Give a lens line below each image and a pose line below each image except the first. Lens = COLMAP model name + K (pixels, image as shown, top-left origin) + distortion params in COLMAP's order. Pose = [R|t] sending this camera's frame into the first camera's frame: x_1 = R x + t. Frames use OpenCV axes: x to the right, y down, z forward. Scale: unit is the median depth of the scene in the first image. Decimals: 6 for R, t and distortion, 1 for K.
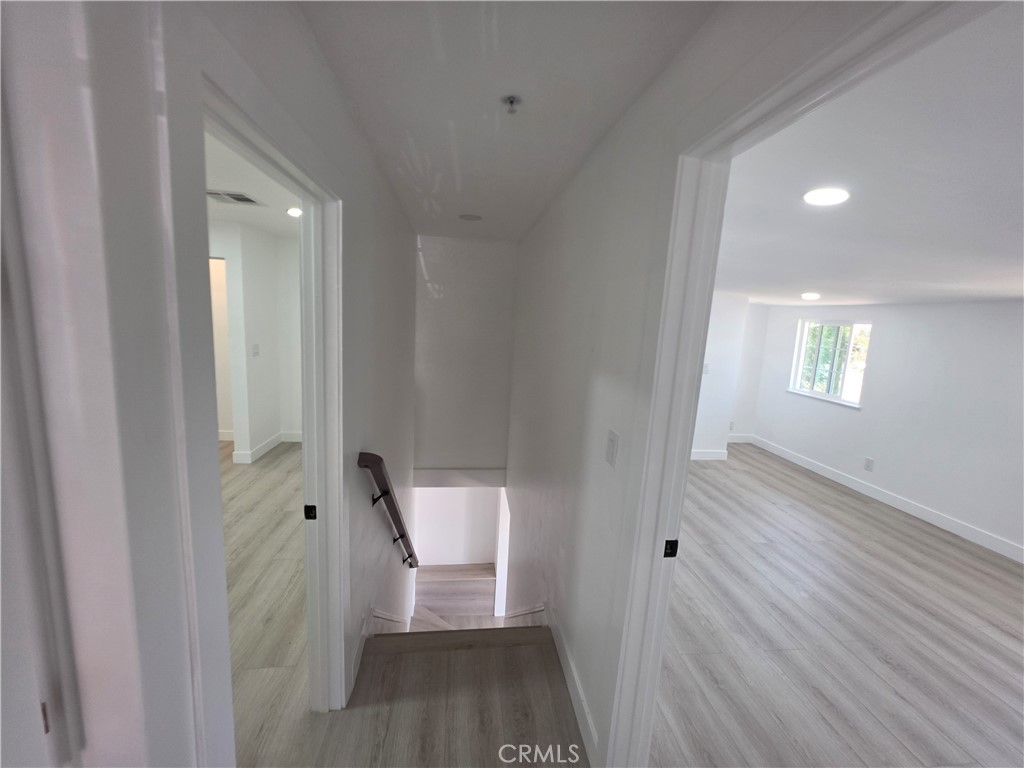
lens RADIAL K [[410.0, 0, 511.6], [0, 410.0, 377.3], [0, 0, 1]] dist [0.001189, 0.000725]
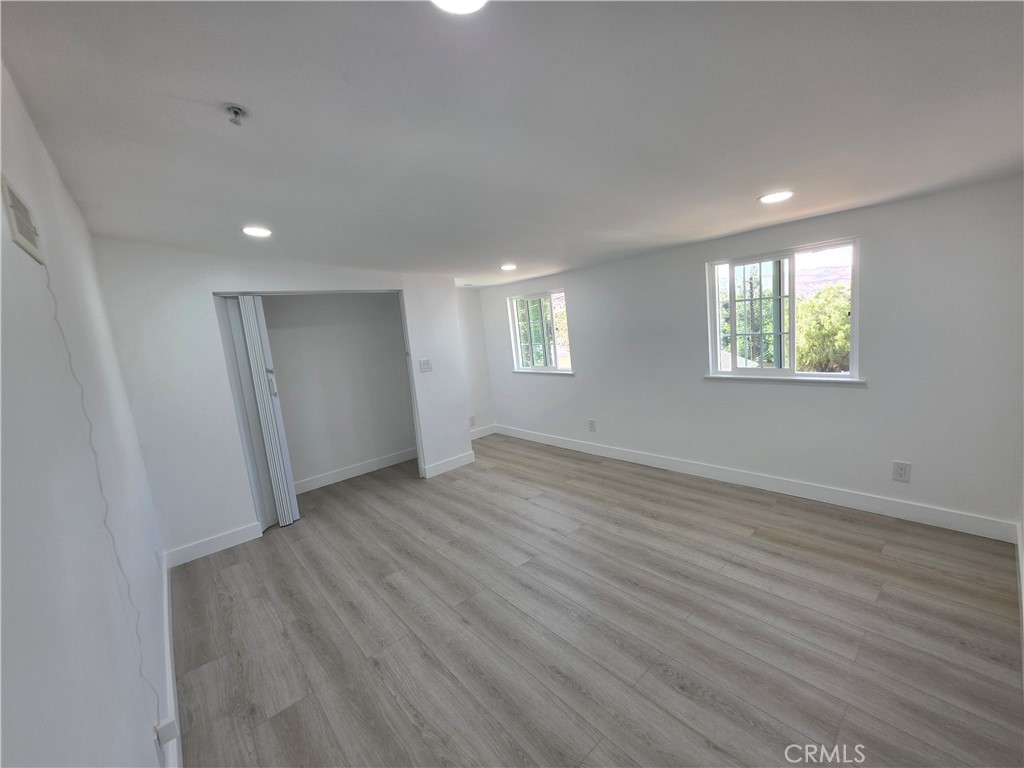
lens RADIAL K [[410.0, 0, 511.6], [0, 410.0, 377.3], [0, 0, 1]] dist [0.001189, 0.000725]
pose [[0.816601, -0.207311, 0.538688, 0.203383], [0.224529, 0.973859, 0.034419, 0.015956], [-0.531742, 0.092845, 0.841802, 0.265004]]
